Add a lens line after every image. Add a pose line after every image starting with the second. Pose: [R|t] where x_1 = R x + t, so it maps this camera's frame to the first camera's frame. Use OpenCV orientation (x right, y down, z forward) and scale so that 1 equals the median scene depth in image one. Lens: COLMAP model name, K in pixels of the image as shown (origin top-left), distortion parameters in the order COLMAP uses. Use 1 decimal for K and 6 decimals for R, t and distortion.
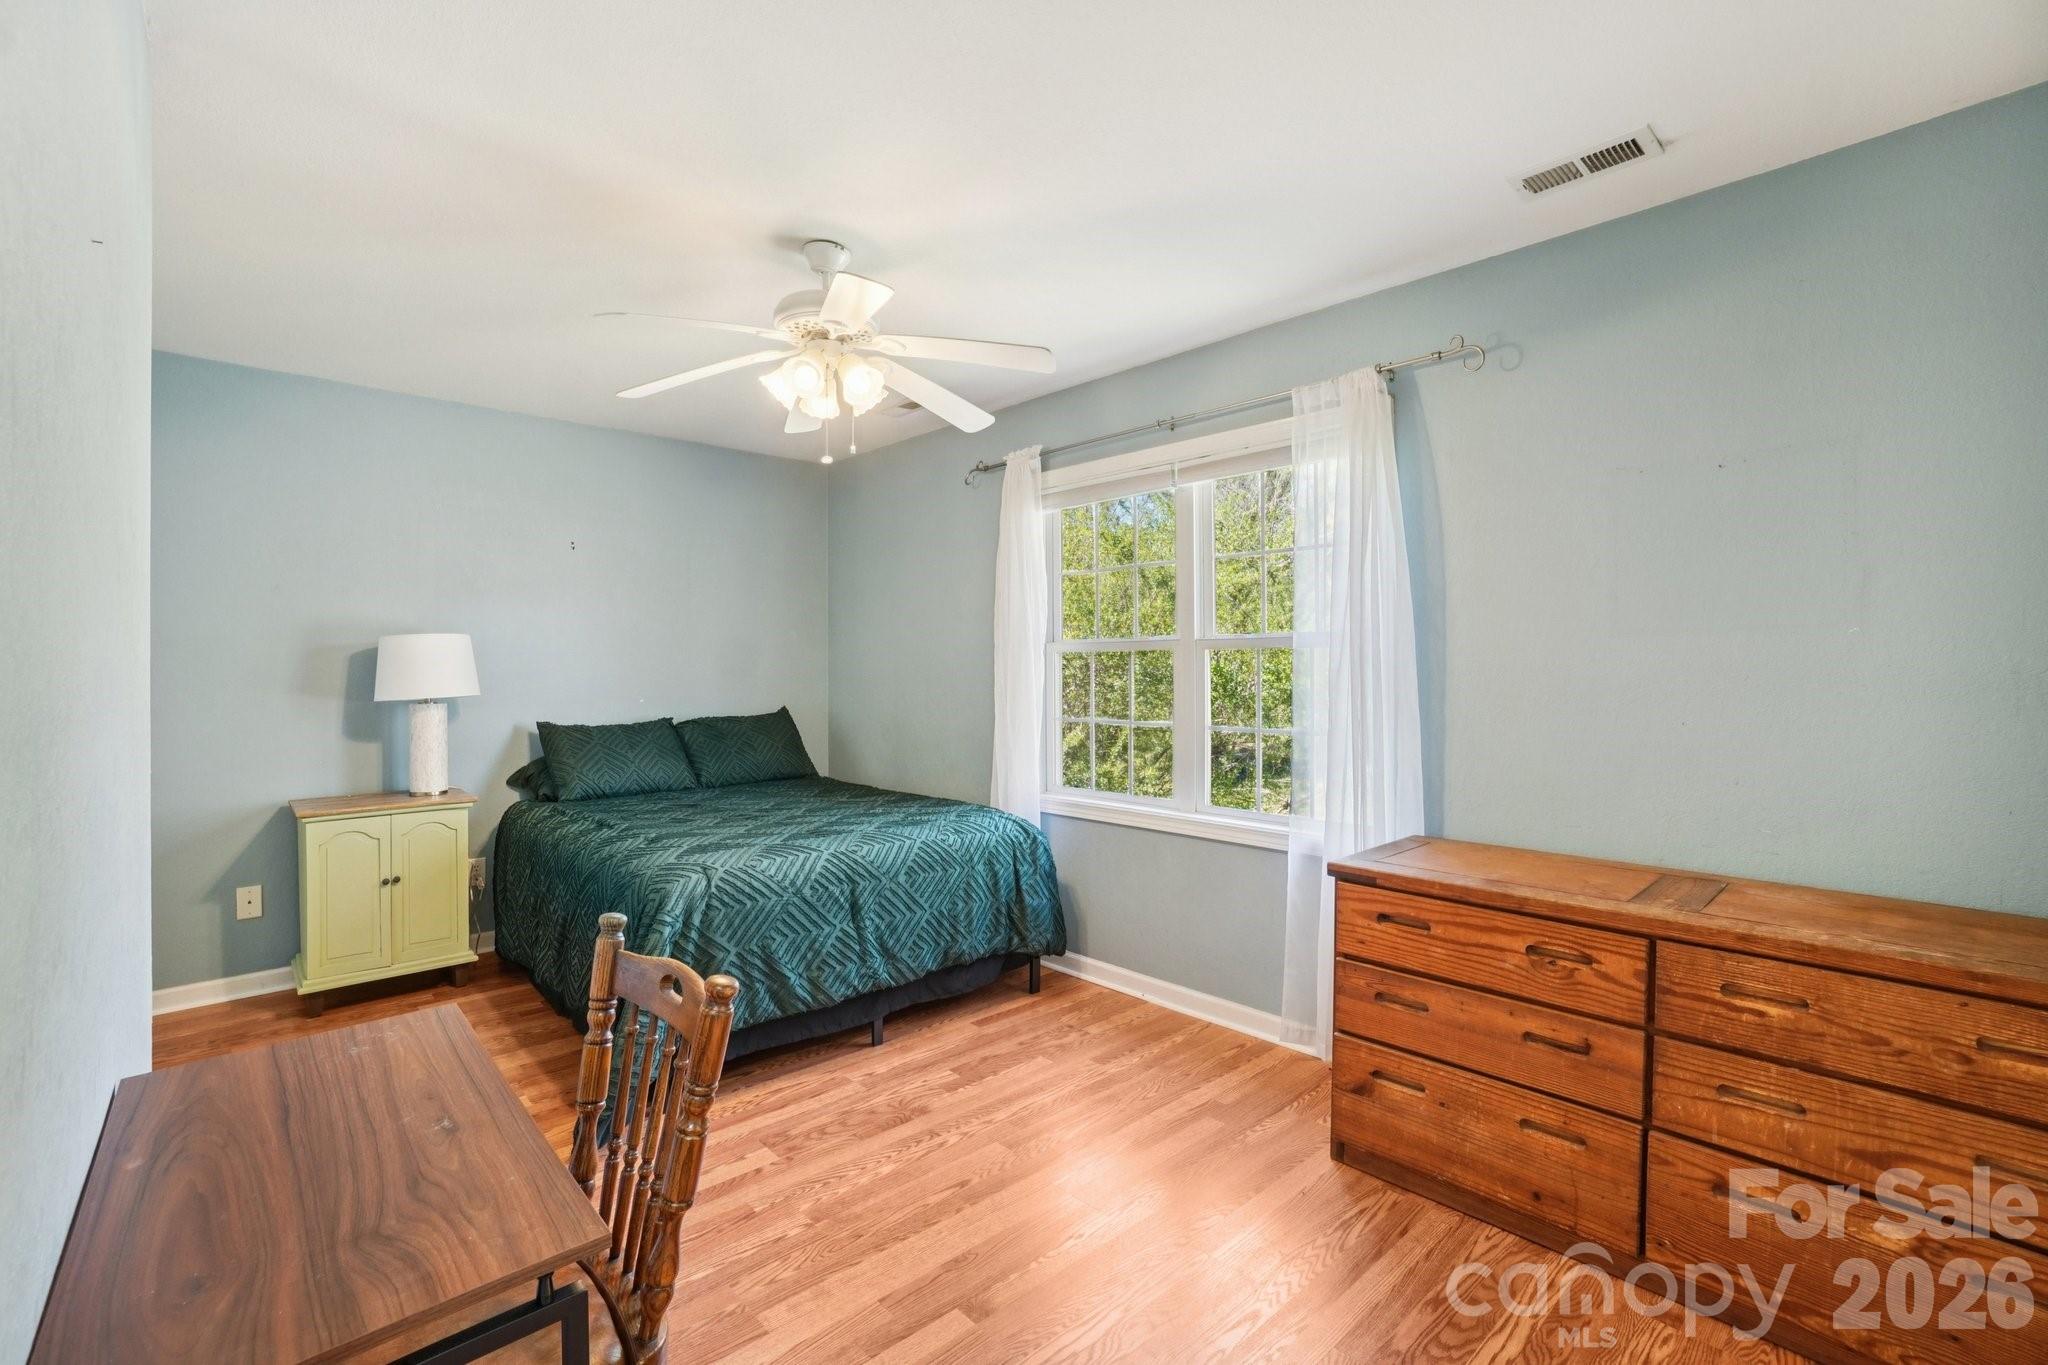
lens RADIAL K [[918.1, 0, 1065.0], [0, 918.1, 674.3], [0, 0, 1]] dist [-0.059436, 0.019508]
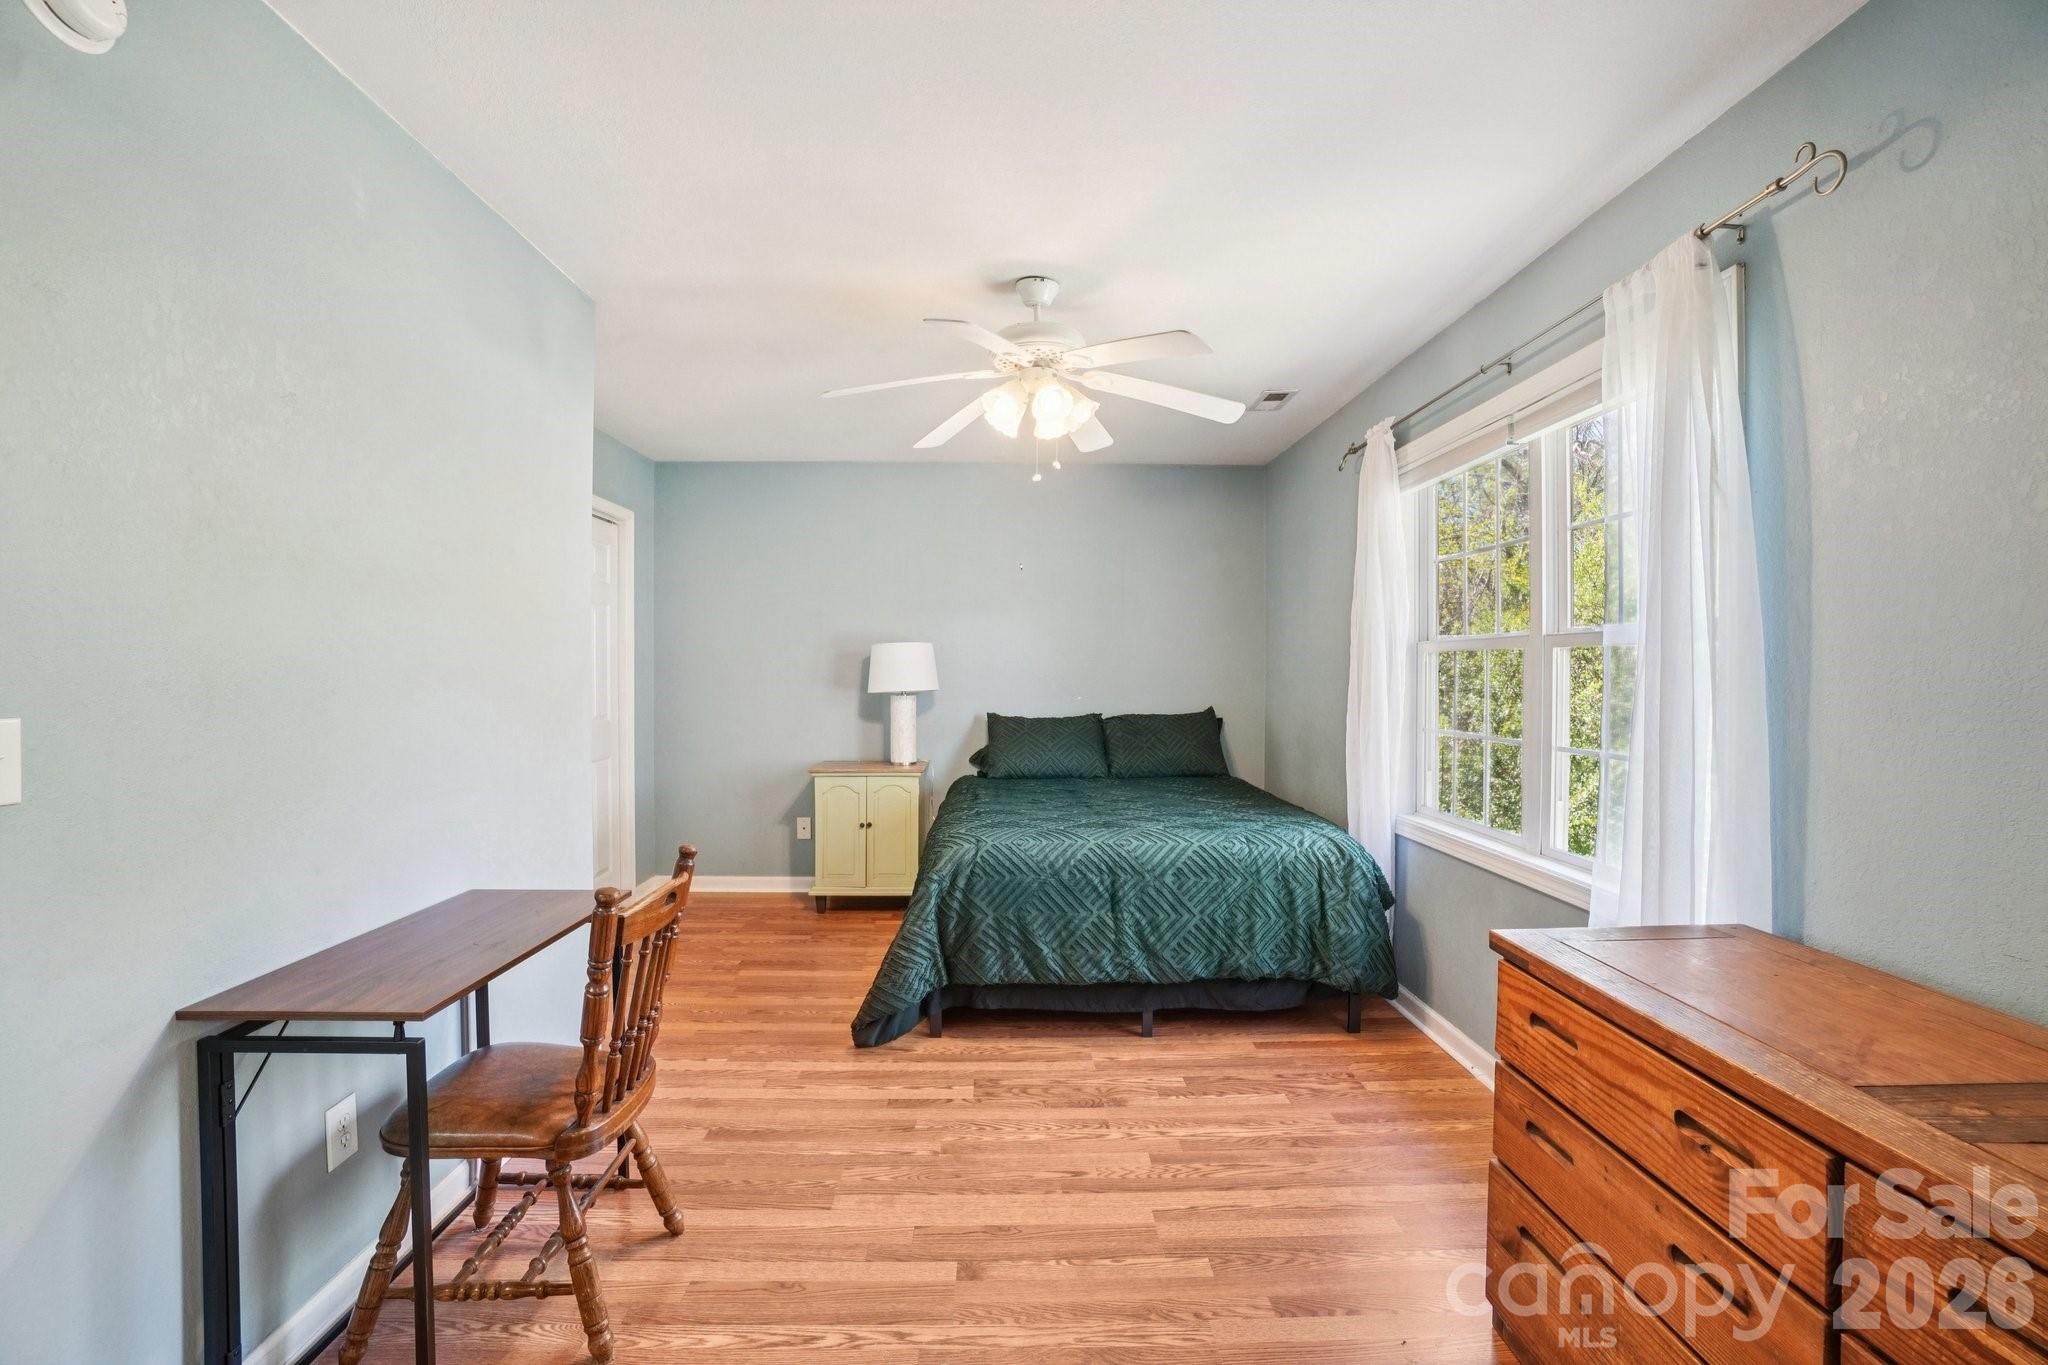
lens RADIAL K [[918.1, 0, 1012.6], [0, 918.1, 686.0], [0, 0, 1]] dist [-0.059436, 0.019508]
pose [[0.736261, 0.016129, -0.676506, 0.373133], [-0.008615, 0.999858, 0.014463, -0.002354], [0.676643, -0.004821, 0.736295, 0.141159]]
